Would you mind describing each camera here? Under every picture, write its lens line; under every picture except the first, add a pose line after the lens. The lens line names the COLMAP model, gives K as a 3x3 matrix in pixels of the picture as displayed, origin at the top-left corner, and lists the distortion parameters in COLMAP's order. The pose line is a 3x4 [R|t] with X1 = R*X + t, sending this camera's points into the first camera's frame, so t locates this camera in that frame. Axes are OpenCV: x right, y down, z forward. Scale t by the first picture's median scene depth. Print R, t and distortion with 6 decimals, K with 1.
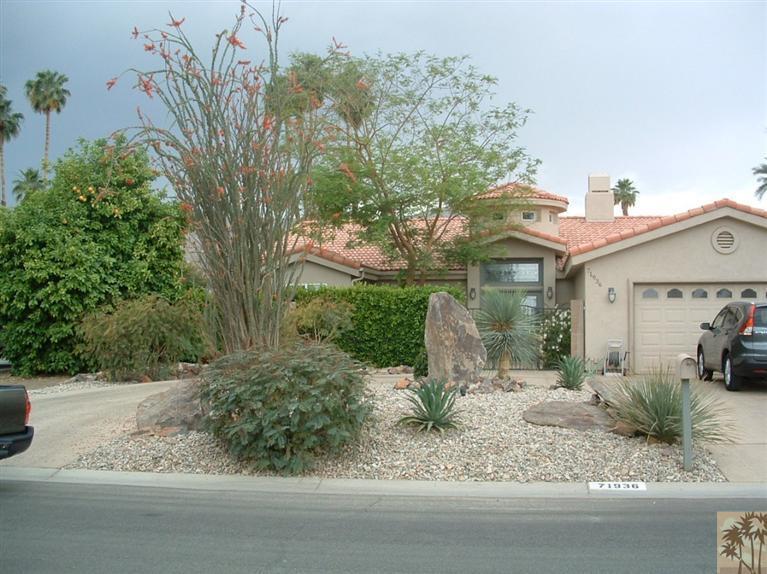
lens RADIAL K [[910.5, 0, 408.1], [0, 910.5, 308.6], [0, 0, 1]] dist [-0.260657, 0.281902]
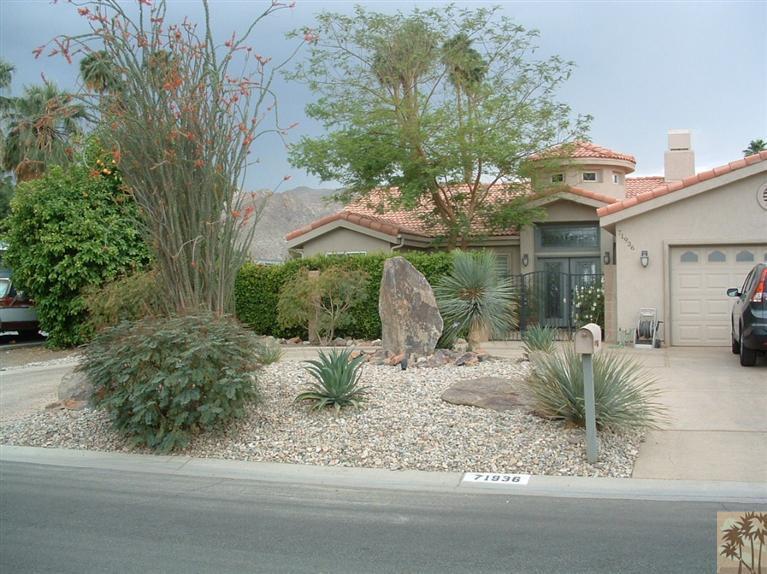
lens RADIAL K [[910.5, 0, 408.1], [0, 910.5, 308.6], [0, 0, 1]] dist [-0.260657, 0.281902]
pose [[0.985984, -0.006595, -0.166707, 0.141972], [0.011993, 0.999435, 0.031395, 0.003837], [0.166406, -0.032954, 0.985507, 0.066217]]
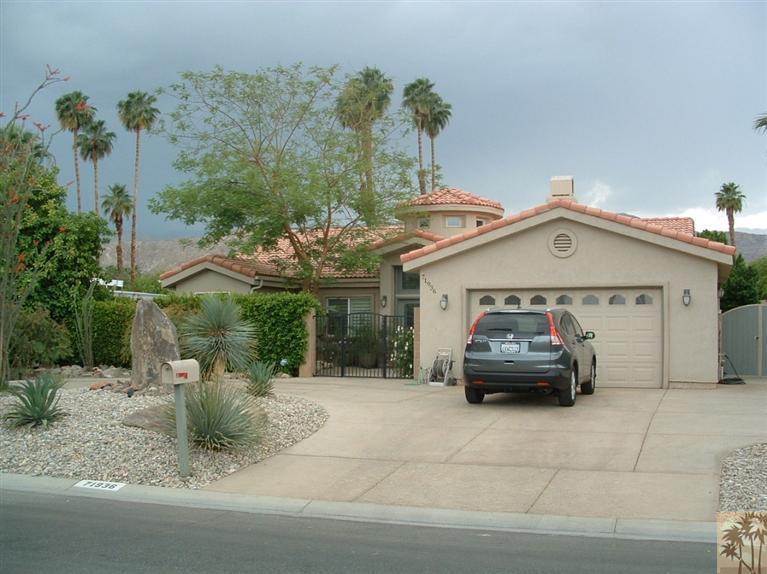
lens RADIAL K [[910.5, 0, 408.1], [0, 910.5, 308.6], [0, 0, 1]] dist [-0.260657, 0.281902]
pose [[0.983199, 0.000487, -0.182538, 0.369981], [-0.002284, 0.999951, -0.009630, 0.001487], [0.182524, 0.009885, 0.983152, 0.028338]]
